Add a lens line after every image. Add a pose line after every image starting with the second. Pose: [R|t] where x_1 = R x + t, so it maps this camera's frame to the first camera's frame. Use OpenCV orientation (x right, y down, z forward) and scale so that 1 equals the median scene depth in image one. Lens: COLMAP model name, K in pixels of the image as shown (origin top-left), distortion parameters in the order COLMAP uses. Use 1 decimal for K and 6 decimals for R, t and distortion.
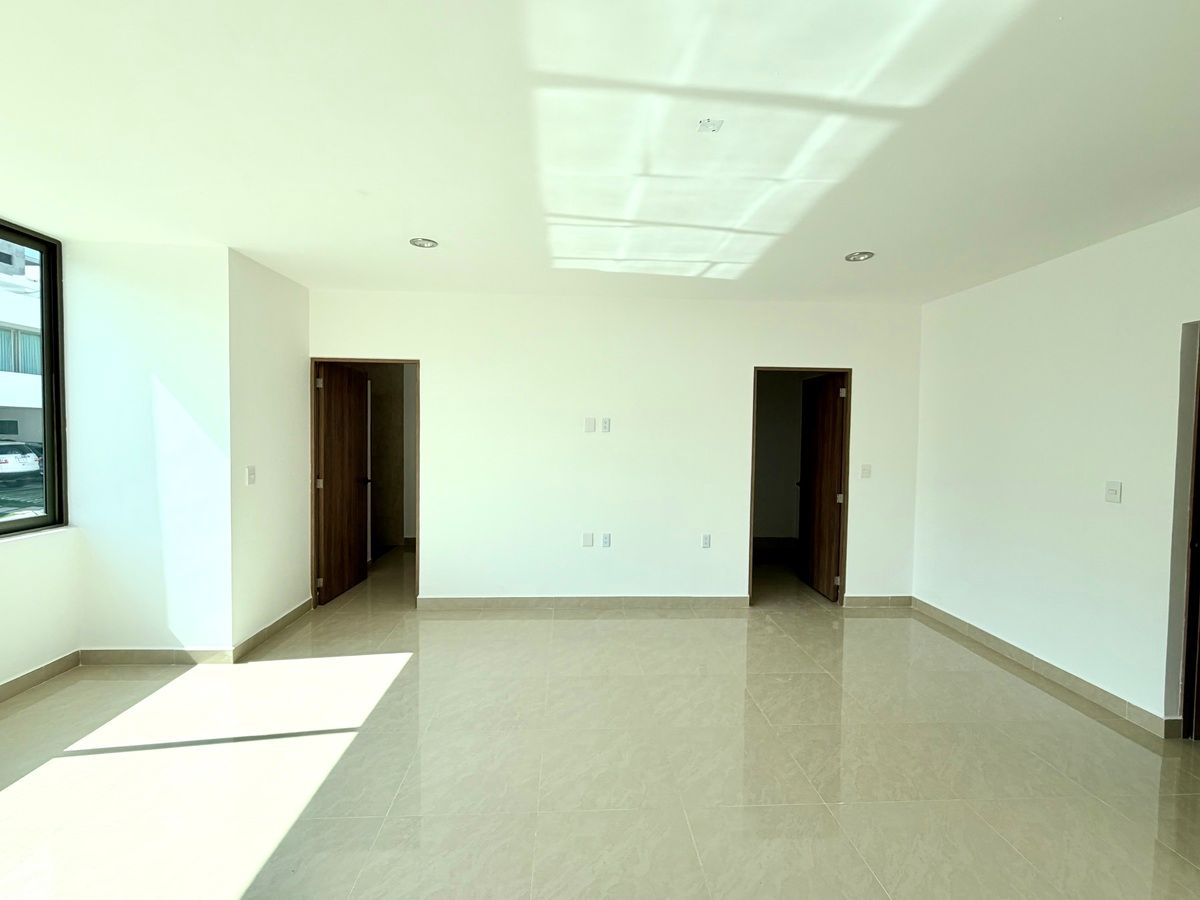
lens RADIAL K [[540.8, 0, 600.0], [0, 540.8, 450.0], [0, 0, 1]] dist [0.001418, -0.000145]
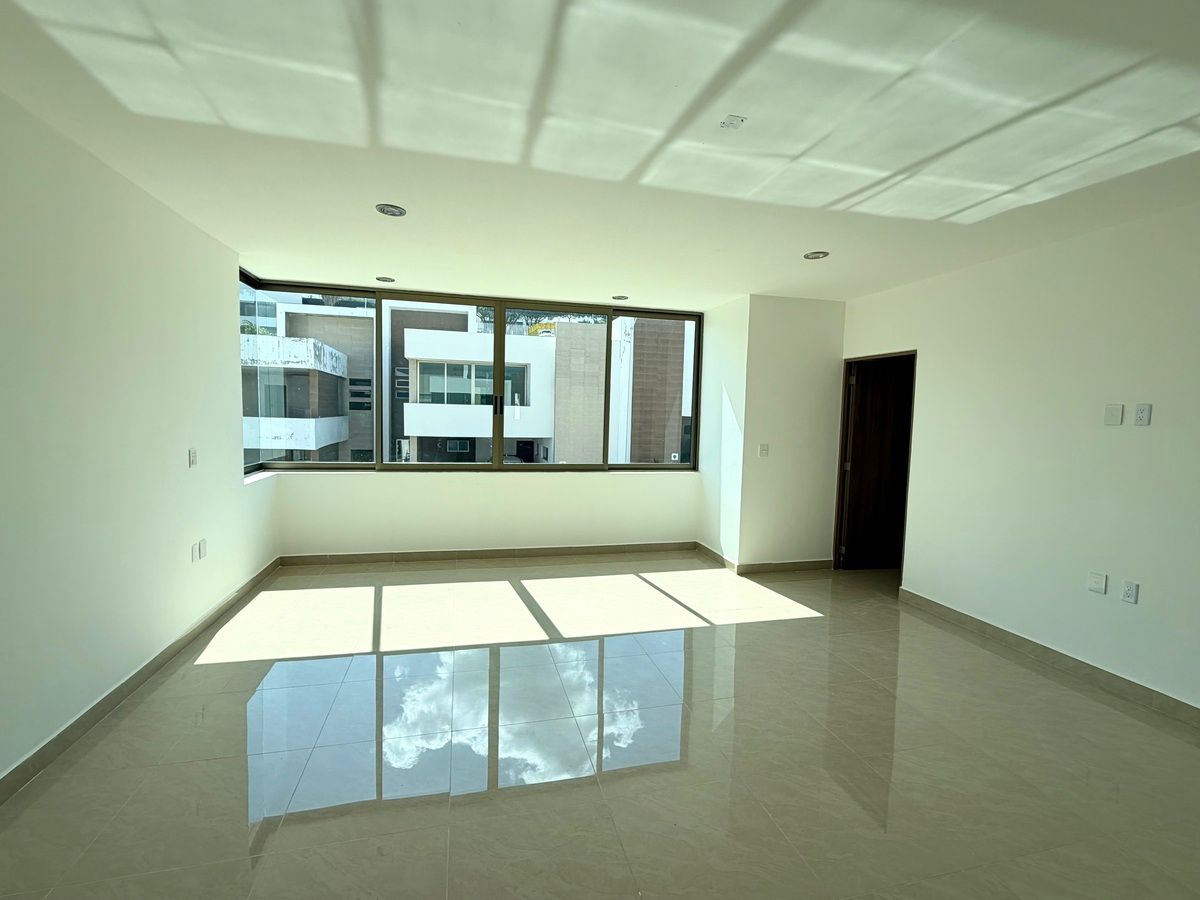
lens RADIAL K [[540.8, 0, 600.0], [0, 540.8, 450.0], [0, 0, 1]] dist [0.001418, -0.000145]
pose [[0.193888, 0.058528, -0.979276, 0.691601], [-0.056211, 0.997242, 0.048472, 0.000803], [0.979412, 0.045648, 0.196643, 0.320885]]
